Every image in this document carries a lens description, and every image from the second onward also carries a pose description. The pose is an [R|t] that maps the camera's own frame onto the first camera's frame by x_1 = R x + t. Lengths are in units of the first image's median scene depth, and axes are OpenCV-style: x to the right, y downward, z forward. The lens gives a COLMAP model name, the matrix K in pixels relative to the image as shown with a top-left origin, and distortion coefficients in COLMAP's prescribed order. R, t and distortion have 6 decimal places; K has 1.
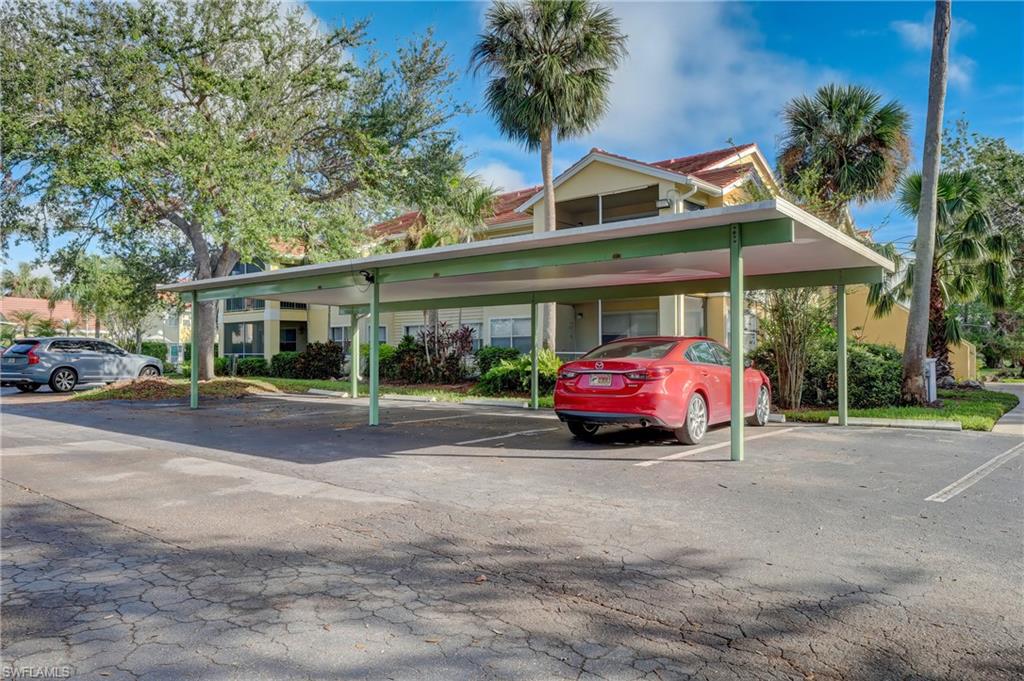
lens RADIAL K [[704.1, 0, 510.7], [0, 704.1, 342.1], [0, 0, 1]] dist [0.007675, 0.001981]
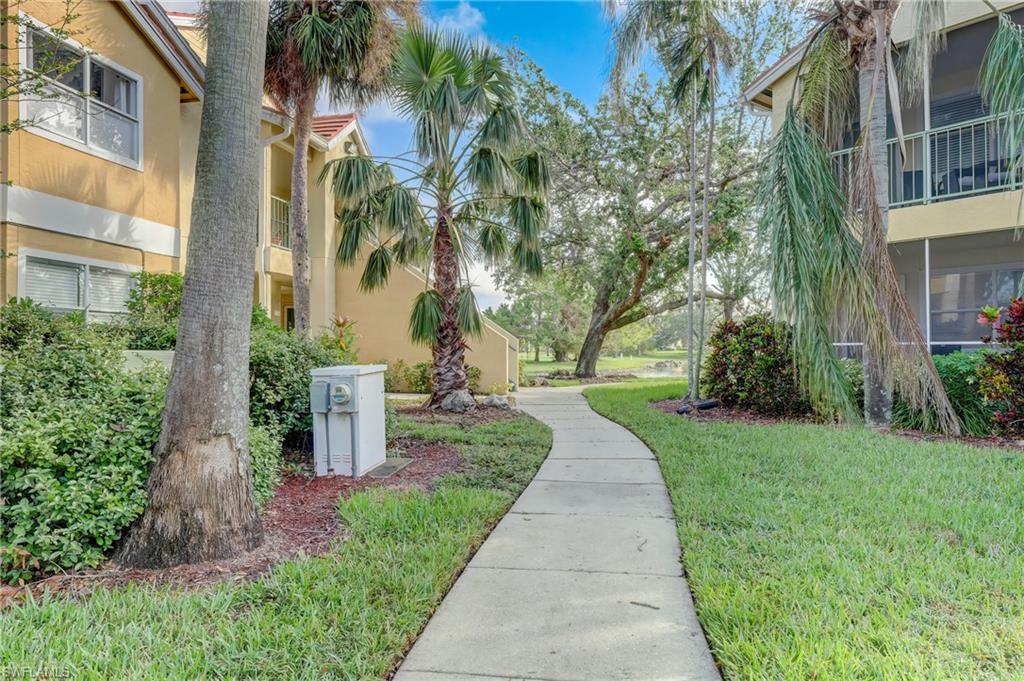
lens RADIAL K [[704.1, 0, 512.7], [0, 704.1, 339.8], [0, 0, 1]] dist [0.007675, 0.001981]
pose [[0.866043, 0.006066, 0.499932, 0.360752], [-0.008664, 0.999958, 0.002875, 0.004635], [-0.499894, -0.006821, 0.866060, 0.469754]]
